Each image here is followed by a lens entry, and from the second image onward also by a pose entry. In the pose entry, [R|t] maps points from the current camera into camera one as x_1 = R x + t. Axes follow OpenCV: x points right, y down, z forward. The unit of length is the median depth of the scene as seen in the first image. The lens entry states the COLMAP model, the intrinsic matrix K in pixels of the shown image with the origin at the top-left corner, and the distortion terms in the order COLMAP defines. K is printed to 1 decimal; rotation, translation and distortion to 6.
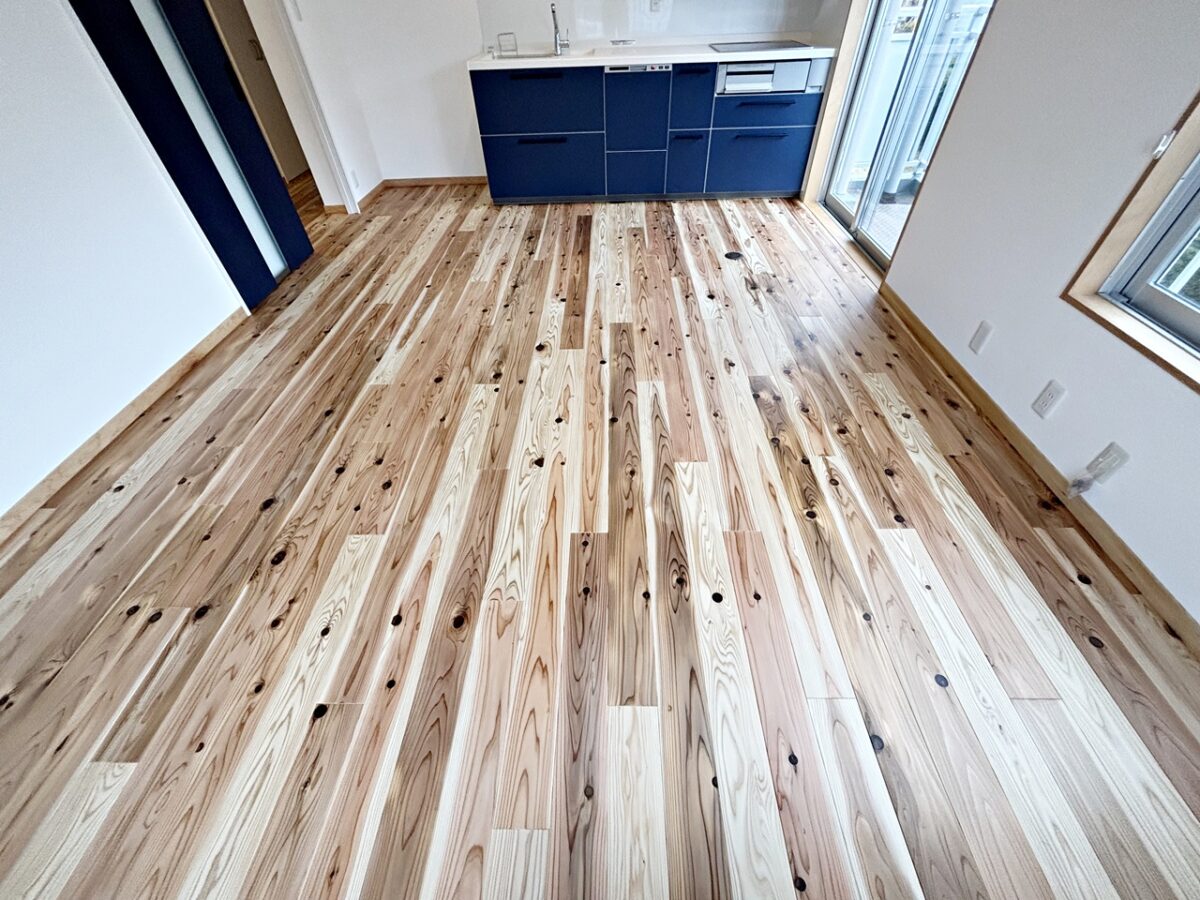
lens RADIAL K [[484.4, 0, 599.4], [0, 484.4, 449.4], [0, 0, 1]] dist [-0.001544, 0.001899]
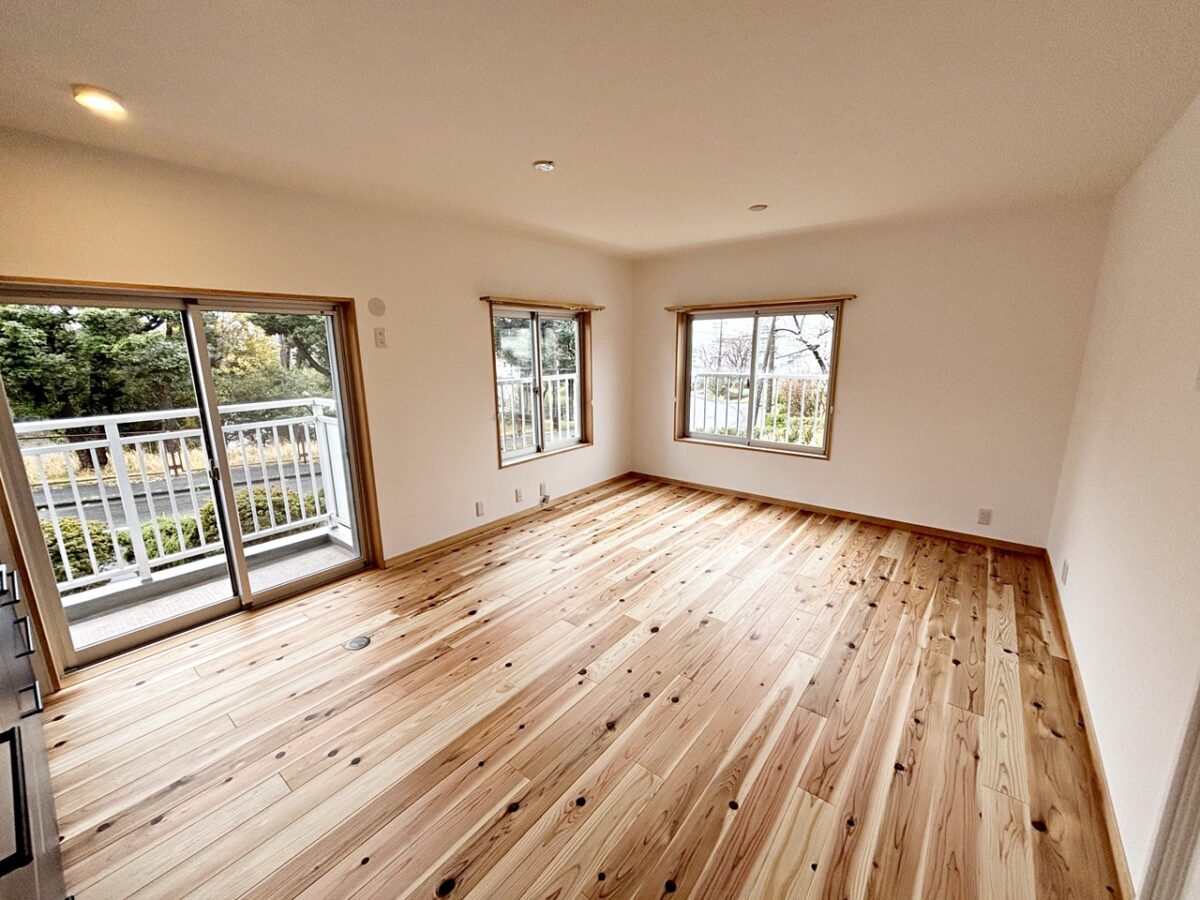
lens RADIAL K [[484.4, 0, 595.9], [0, 484.4, 458.2], [0, 0, 1]] dist [-0.001544, 0.001899]
pose [[-0.786676, -0.105595, 0.608269, -0.673828], [0.455369, 0.566040, 0.687195, -1.302455], [-0.416869, 0.817587, -0.397205, 1.236175]]
